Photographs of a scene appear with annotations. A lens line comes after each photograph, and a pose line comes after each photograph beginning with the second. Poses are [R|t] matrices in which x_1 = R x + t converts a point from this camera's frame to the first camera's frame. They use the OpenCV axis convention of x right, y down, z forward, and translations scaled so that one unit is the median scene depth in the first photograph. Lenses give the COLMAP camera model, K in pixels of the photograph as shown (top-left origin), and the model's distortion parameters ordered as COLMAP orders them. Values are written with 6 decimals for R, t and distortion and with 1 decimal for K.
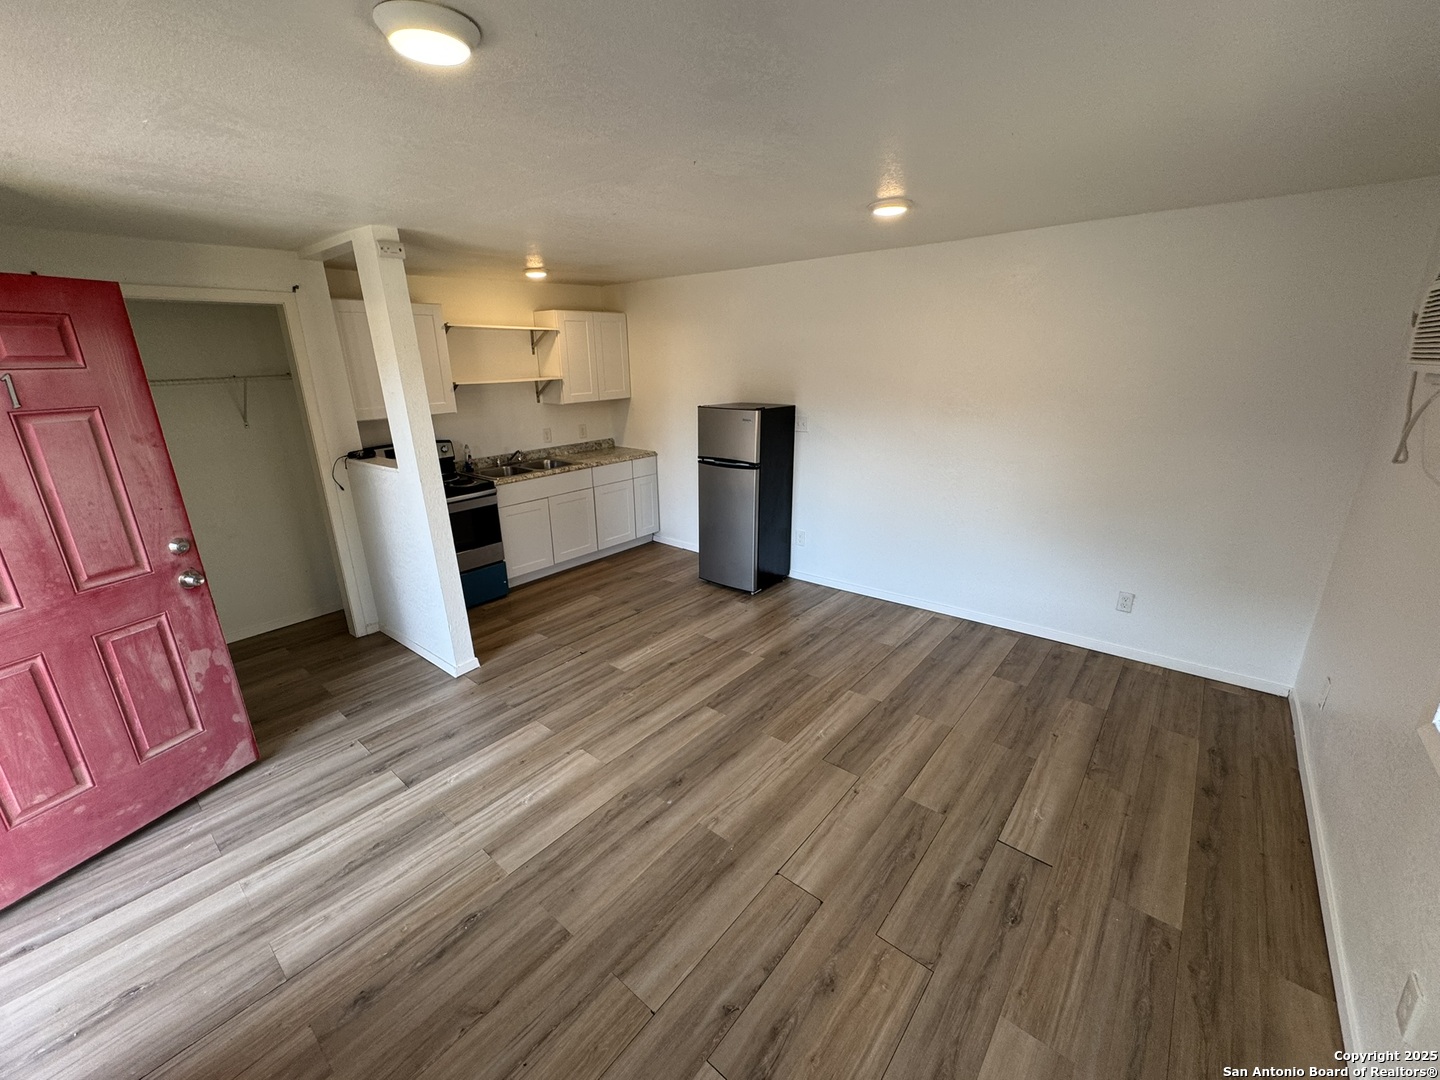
lens RADIAL K [[588.9, 0, 716.5], [0, 588.9, 537.2], [0, 0, 1]] dist [-0.000211, -0.000027]
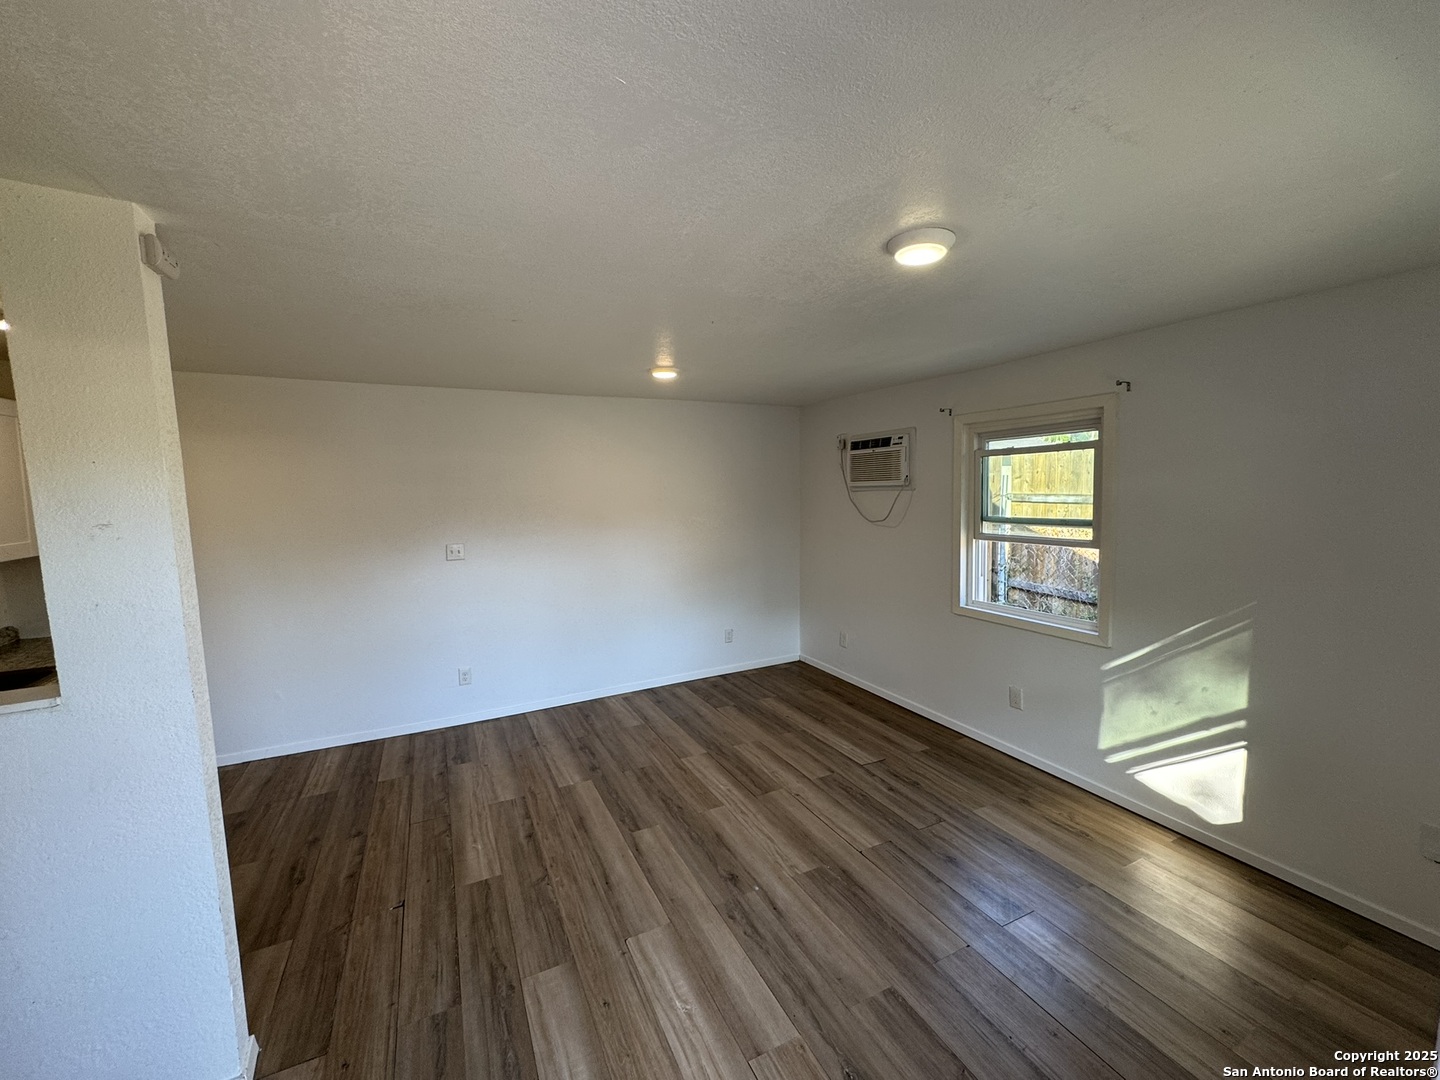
lens RADIAL K [[578.4, 0, 716.8], [0, 578.4, 536.1], [0, 0, 1]] dist [-0.000916, 0.000112]
pose [[0.400556, -0.063784, 0.914049, -0.692600], [0.278169, 0.958957, -0.054982, -0.067021], [-0.873027, 0.276284, 0.401859, 0.350789]]
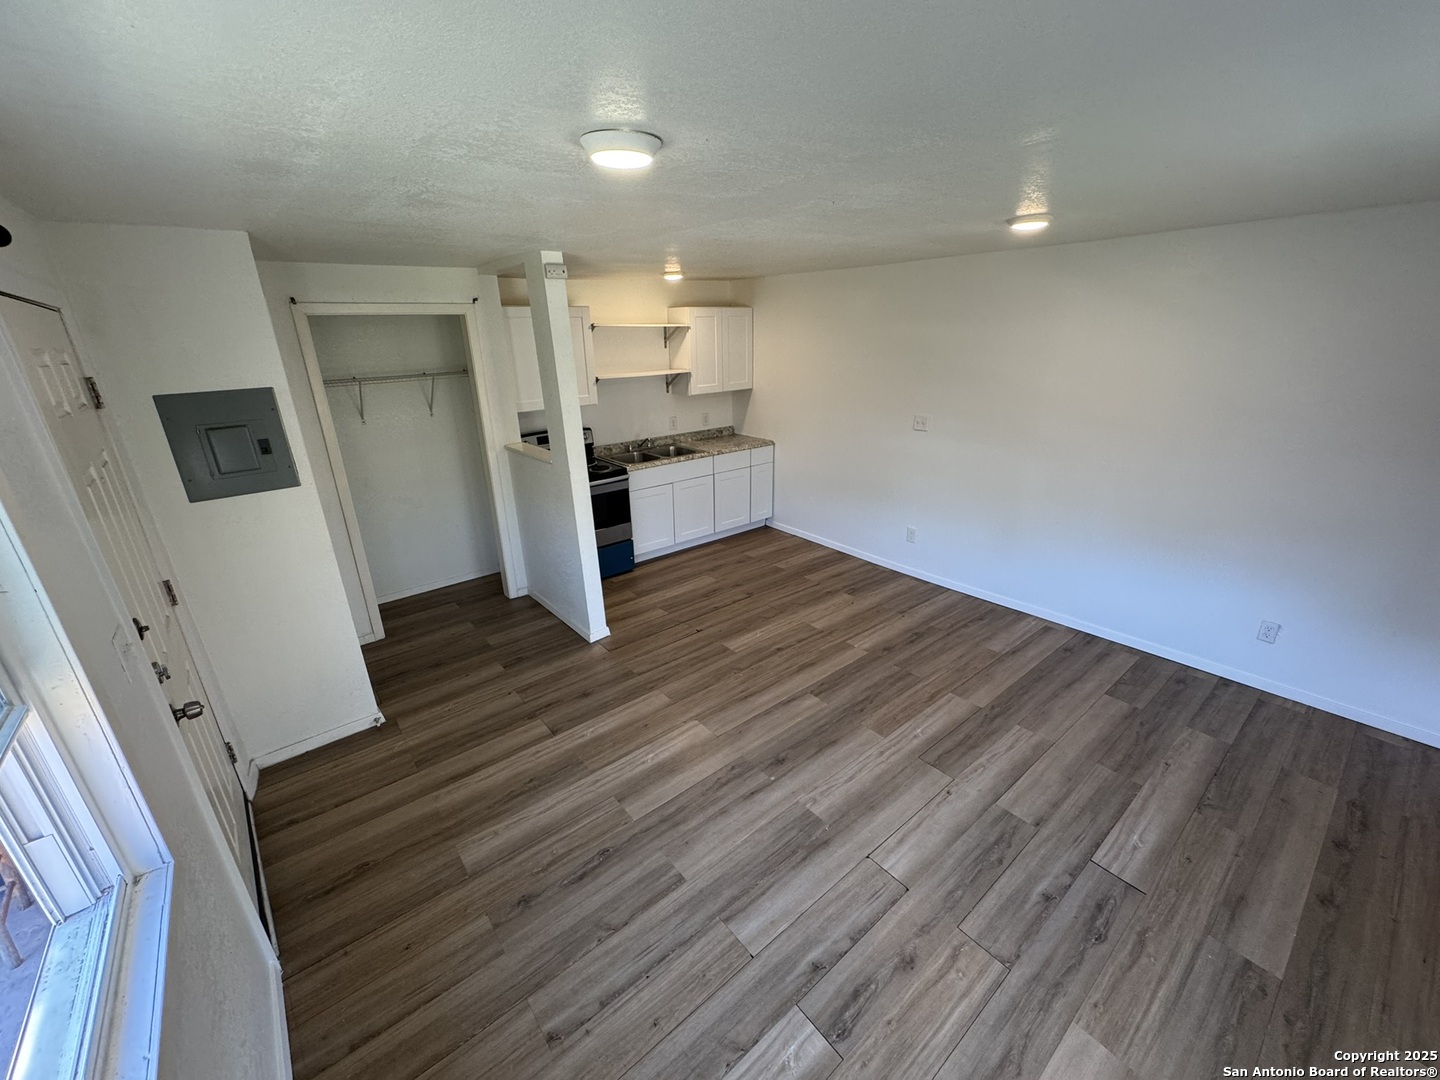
lens RADIAL K [[578.4, 0, 716.8], [0, 578.4, 536.1], [0, 0, 1]] dist [-0.000916, 0.000112]
pose [[0.981691, 0.063164, -0.179704, -0.010763], [-0.054311, 0.997075, 0.053771, -0.043938], [0.182574, -0.043026, 0.982250, -0.055507]]
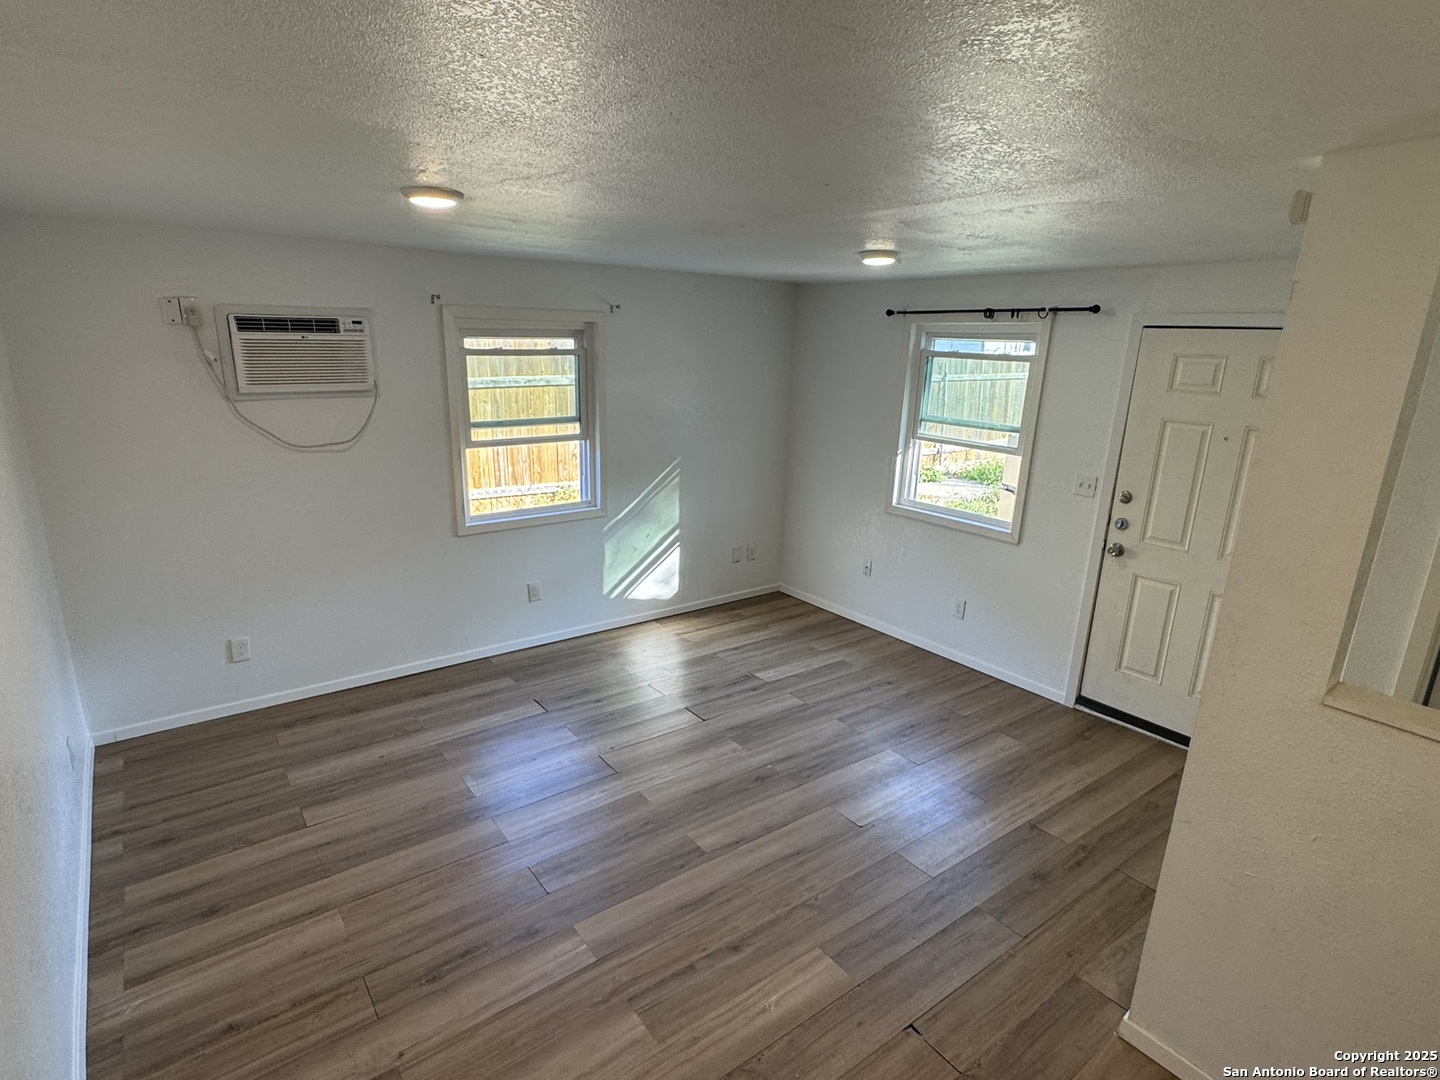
lens RADIAL K [[757.2, 0, 710.4], [0, 757.2, 541.2], [0, 0, 1]] dist [0.002275, -0.000589]
pose [[-0.971543, -0.061919, 0.228628, -0.198787], [0.067640, 0.852509, 0.518317, -0.499576], [-0.227001, 0.519032, -0.824061, 1.434454]]
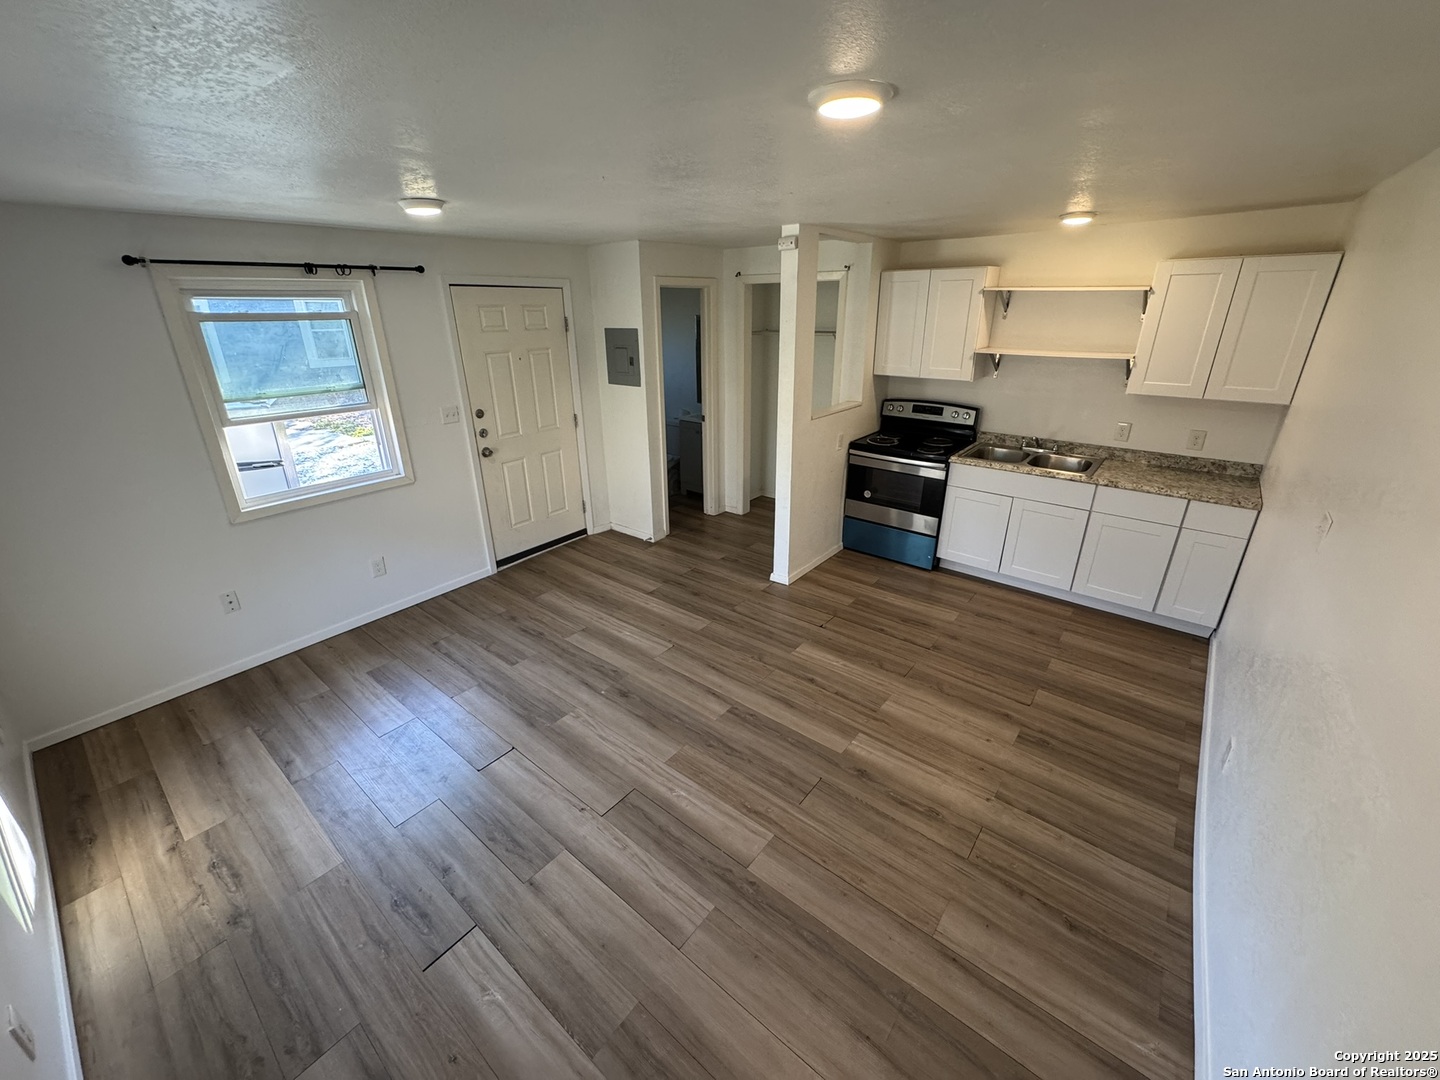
lens RADIAL K [[578.4, 0, 716.8], [0, 578.4, 536.1], [0, 0, 1]] dist [-0.000916, 0.000112]
pose [[0.014440, 0.395394, -0.918398, 0.686669], [-0.285206, 0.881966, 0.375225, -0.291341], [0.958357, 0.256515, 0.125504, 0.703936]]
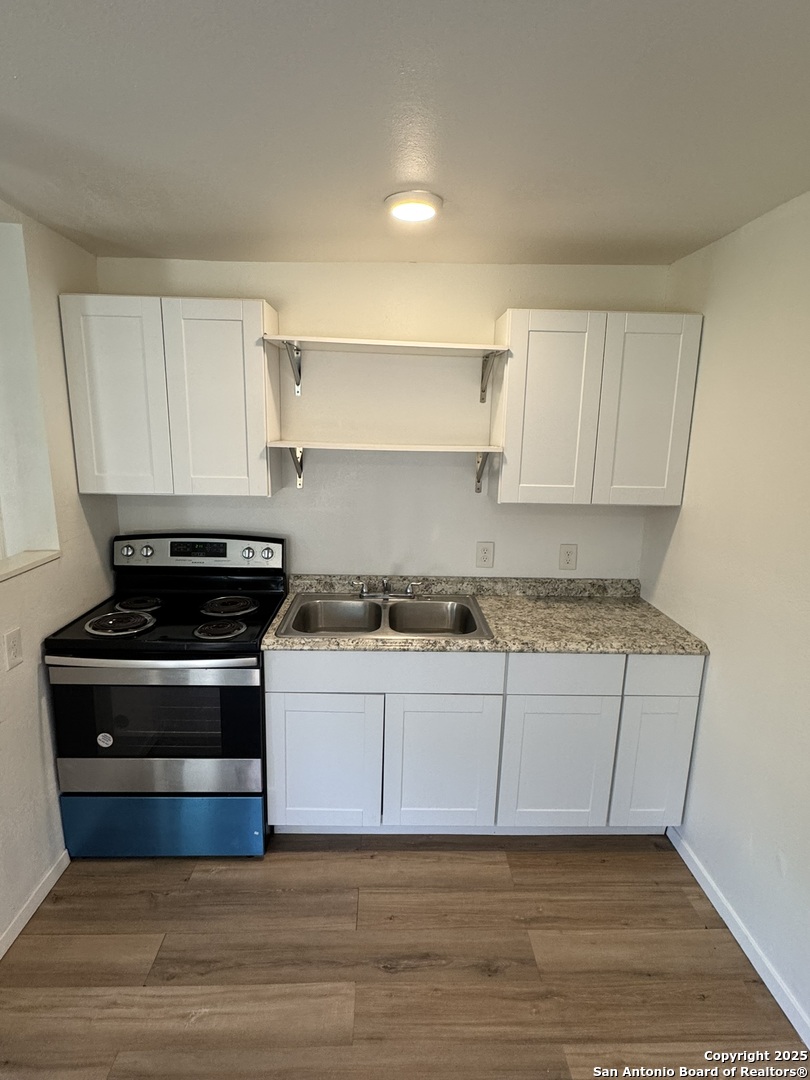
lens RADIAL K [[567.9, 0, 405.0], [0, 567.9, 540.0], [0, 0, 1]] dist [0.002275, -0.000589]
pose [[0.668542, 0.184652, -0.720385, 0.040309], [-0.253561, 0.967237, 0.012613, -0.274192], [0.699113, 0.174230, 0.693459, 0.945324]]
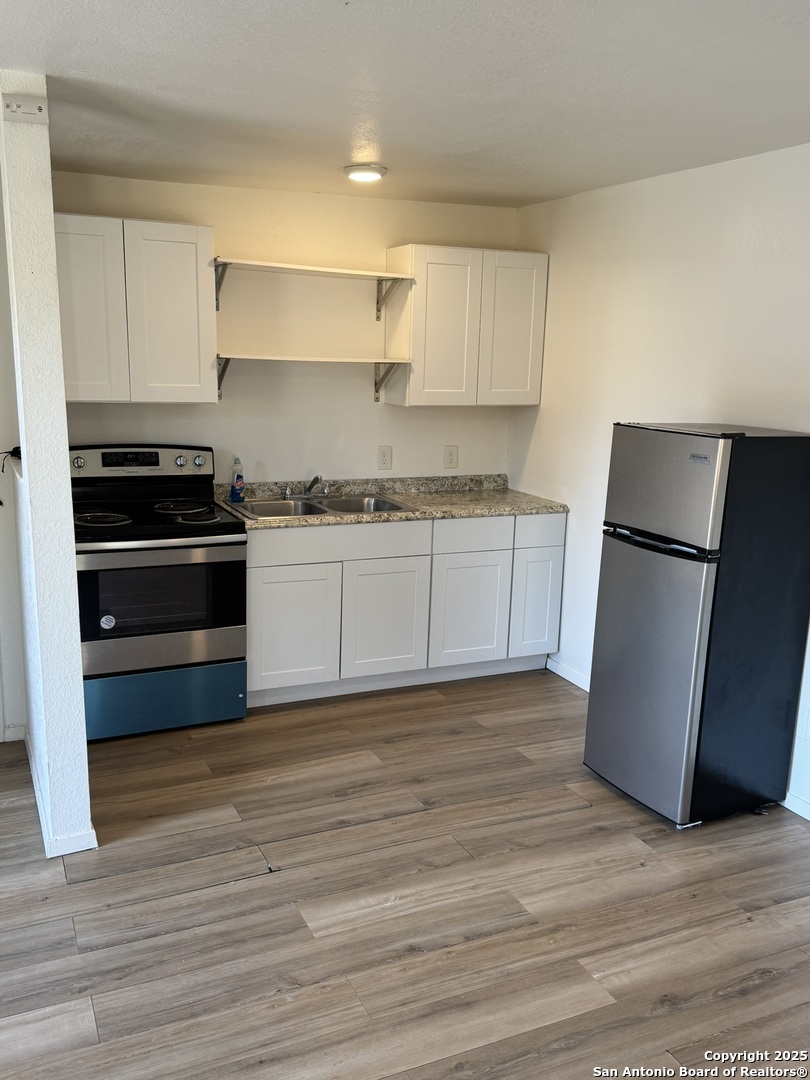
lens RADIAL K [[920.1, 0, 408.9], [0, 920.1, 541.4], [0, 0, 1]] dist [0.168766, -0.337778]
pose [[0.904560, 0.126534, -0.407137, 0.188030], [-0.167152, 0.983744, -0.065633, -0.054272], [0.392214, 0.127423, 0.911006, 0.289779]]
